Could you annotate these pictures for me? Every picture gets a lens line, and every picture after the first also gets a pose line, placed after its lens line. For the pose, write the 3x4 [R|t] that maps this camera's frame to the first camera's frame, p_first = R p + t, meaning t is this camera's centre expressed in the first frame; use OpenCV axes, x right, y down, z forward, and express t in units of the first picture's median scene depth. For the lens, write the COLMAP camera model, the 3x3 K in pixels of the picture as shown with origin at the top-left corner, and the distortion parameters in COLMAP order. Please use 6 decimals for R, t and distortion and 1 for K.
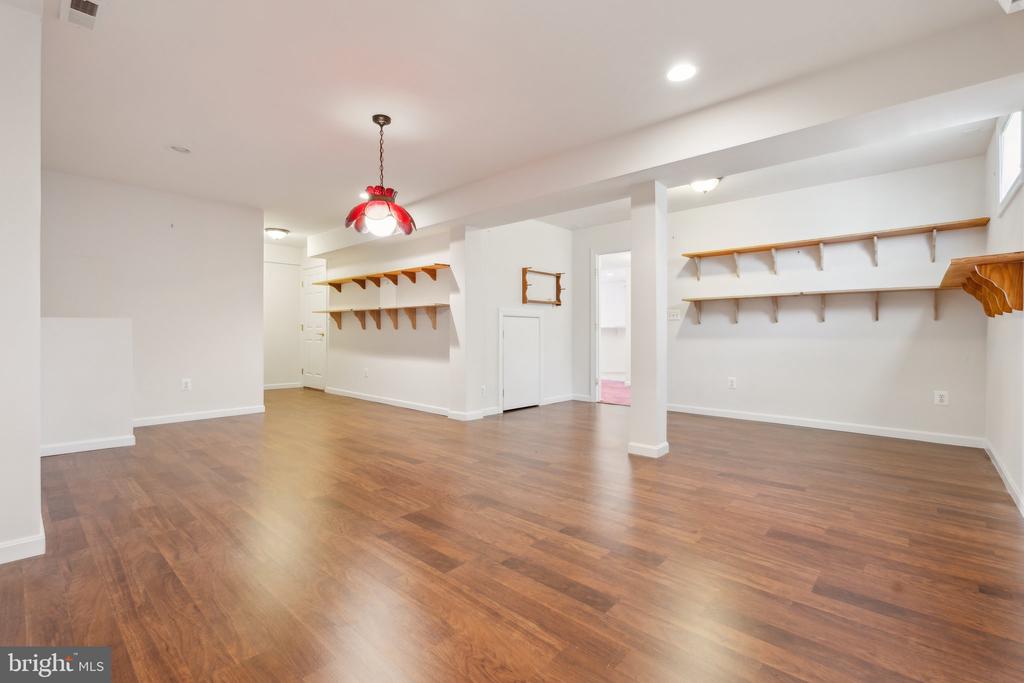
lens RADIAL K [[460.5, 0, 508.2], [0, 460.5, 338.9], [0, 0, 1]] dist [-0.004019, -0.000224]
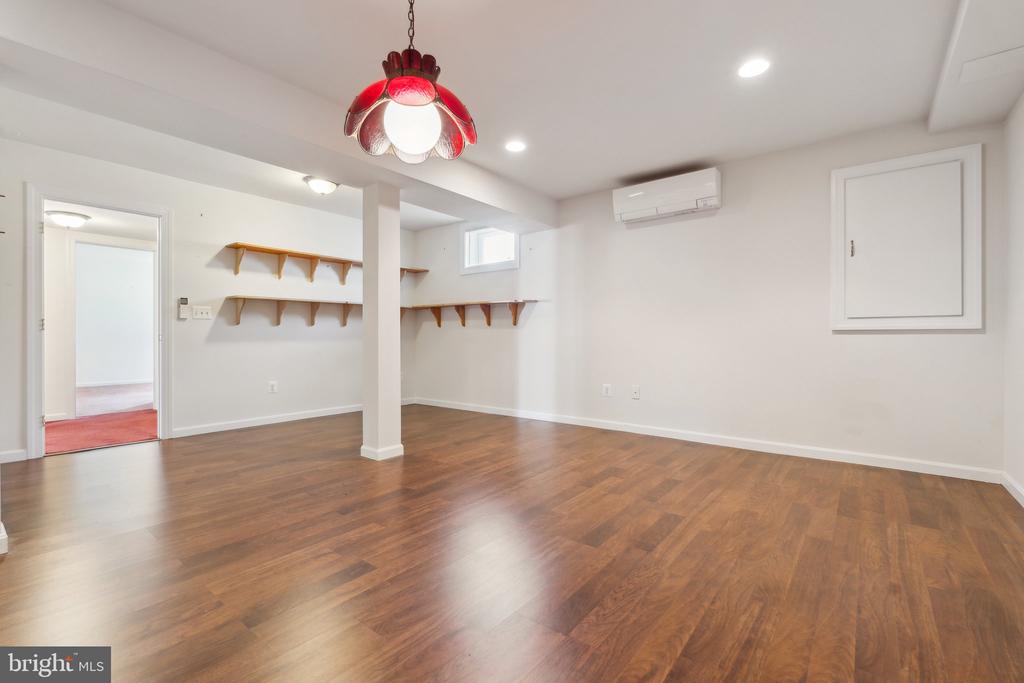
lens RADIAL K [[460.5, 0, 508.4], [0, 460.5, 337.5], [0, 0, 1]] dist [-0.004019, -0.000224]
pose [[-0.081177, -0.000938, 0.996699, -0.761628], [0.011453, 0.999933, 0.001874, -0.007607], [-0.996634, 0.011568, -0.081161, 0.867177]]
